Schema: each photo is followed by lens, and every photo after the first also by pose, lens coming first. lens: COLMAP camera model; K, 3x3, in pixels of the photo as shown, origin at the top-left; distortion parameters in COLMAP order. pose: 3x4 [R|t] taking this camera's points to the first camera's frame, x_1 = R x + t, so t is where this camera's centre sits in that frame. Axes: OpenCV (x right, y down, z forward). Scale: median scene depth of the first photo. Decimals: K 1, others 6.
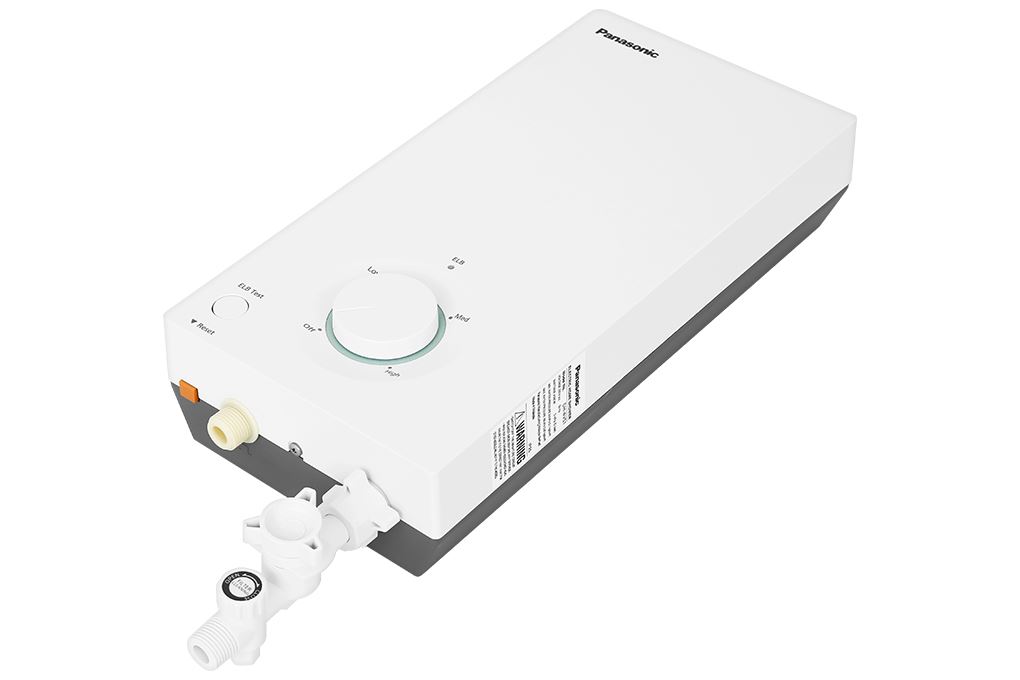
lens RADIAL K [[1958.8, 0, 504.5], [0, 1958.8, 340.6], [0, 0, 1]] dist [-0.094271, 0.000000]
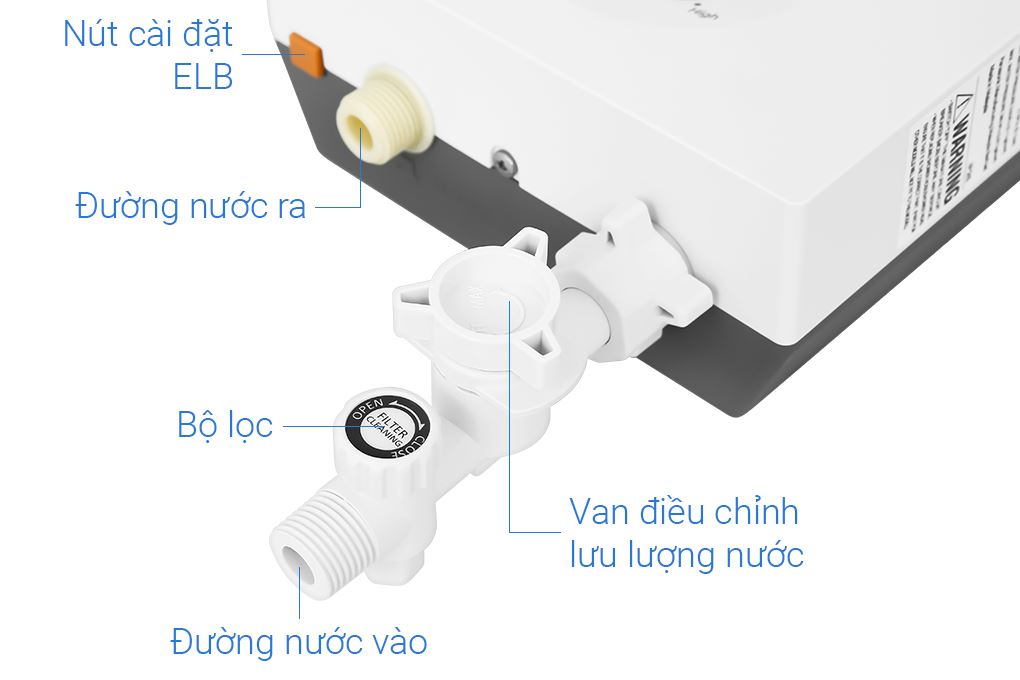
lens RADIAL K [[1958.8, 0, 511.8], [0, 1958.8, 339.2], [0, 0, 1]] dist [-0.094271, 0.000000]
pose [[0.995395, 0.037895, -0.088045, -0.060199], [-0.030215, 0.995752, 0.086978, 0.059138], [0.090967, -0.083917, 0.992312, 0.505252]]
